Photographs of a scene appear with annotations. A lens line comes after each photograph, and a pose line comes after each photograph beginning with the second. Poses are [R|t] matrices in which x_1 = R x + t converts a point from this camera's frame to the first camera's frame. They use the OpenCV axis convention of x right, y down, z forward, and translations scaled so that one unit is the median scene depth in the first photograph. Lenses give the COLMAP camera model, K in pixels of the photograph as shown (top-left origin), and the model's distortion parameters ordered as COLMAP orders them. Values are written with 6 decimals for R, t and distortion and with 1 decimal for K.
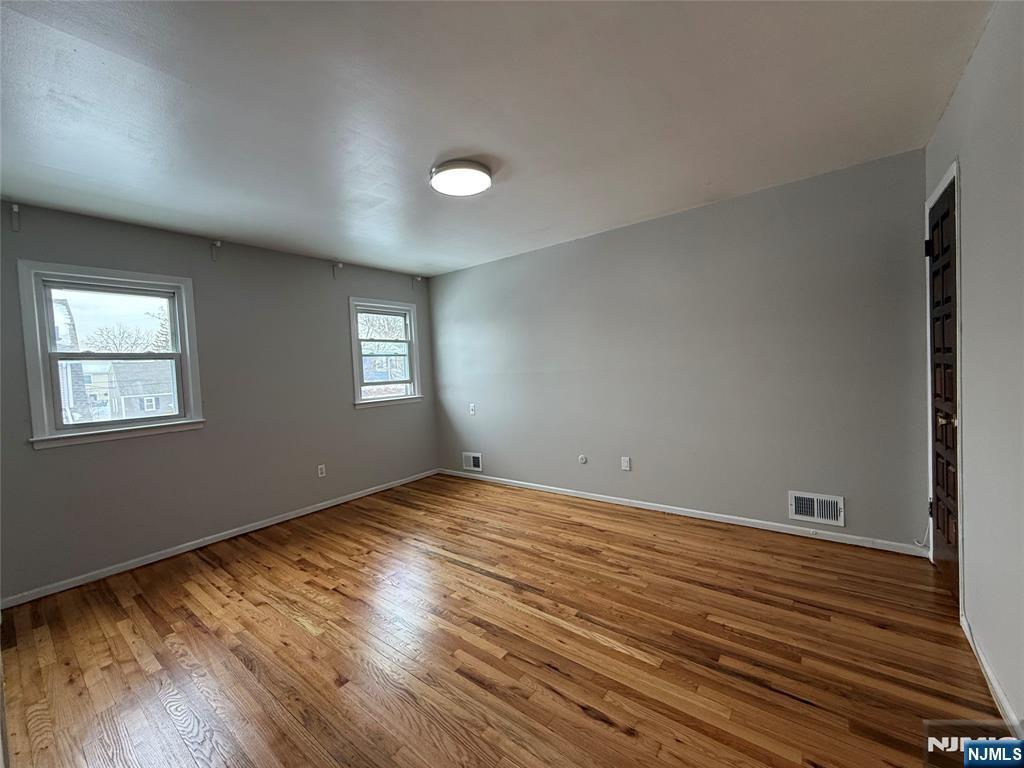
lens RADIAL K [[408.2, 0, 512.0], [0, 408.2, 384.0], [0, 0, 1]] dist [-0.000948, -0.000421]
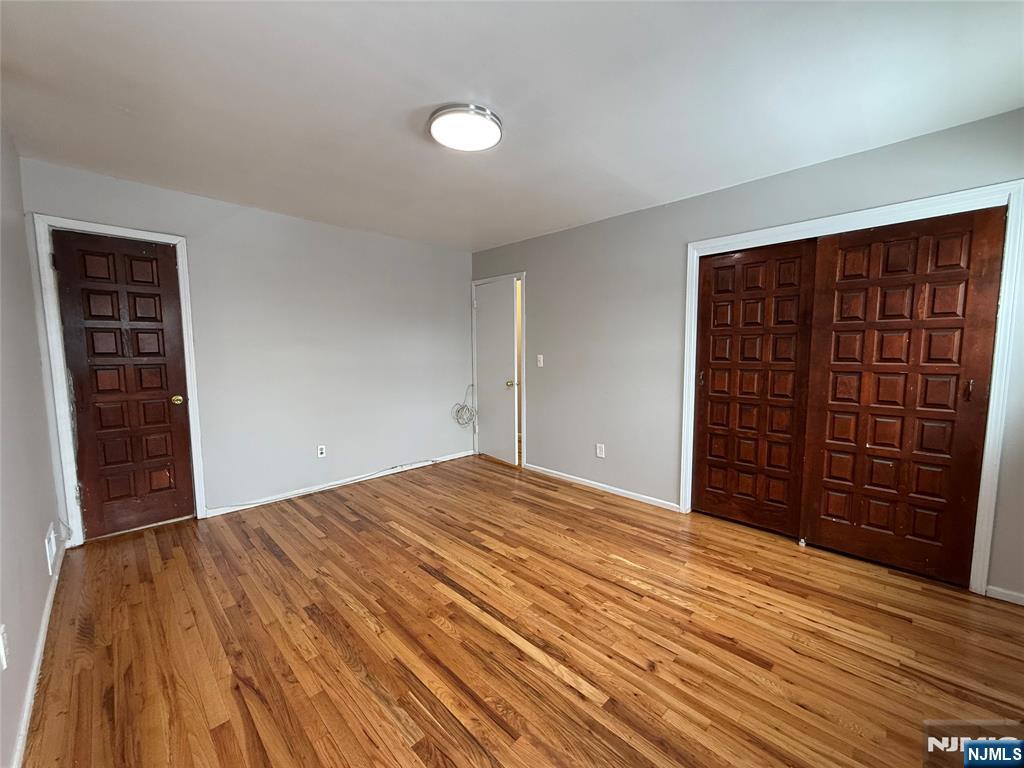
lens RADIAL K [[408.2, 0, 512.0], [0, 408.2, 384.0], [0, 0, 1]] dist [-0.000948, -0.000421]
pose [[-0.990239, 0.043276, 0.132494, -0.296946], [0.059200, 0.991163, 0.118708, -0.060429], [-0.126186, 0.125393, -0.984050, 1.813578]]
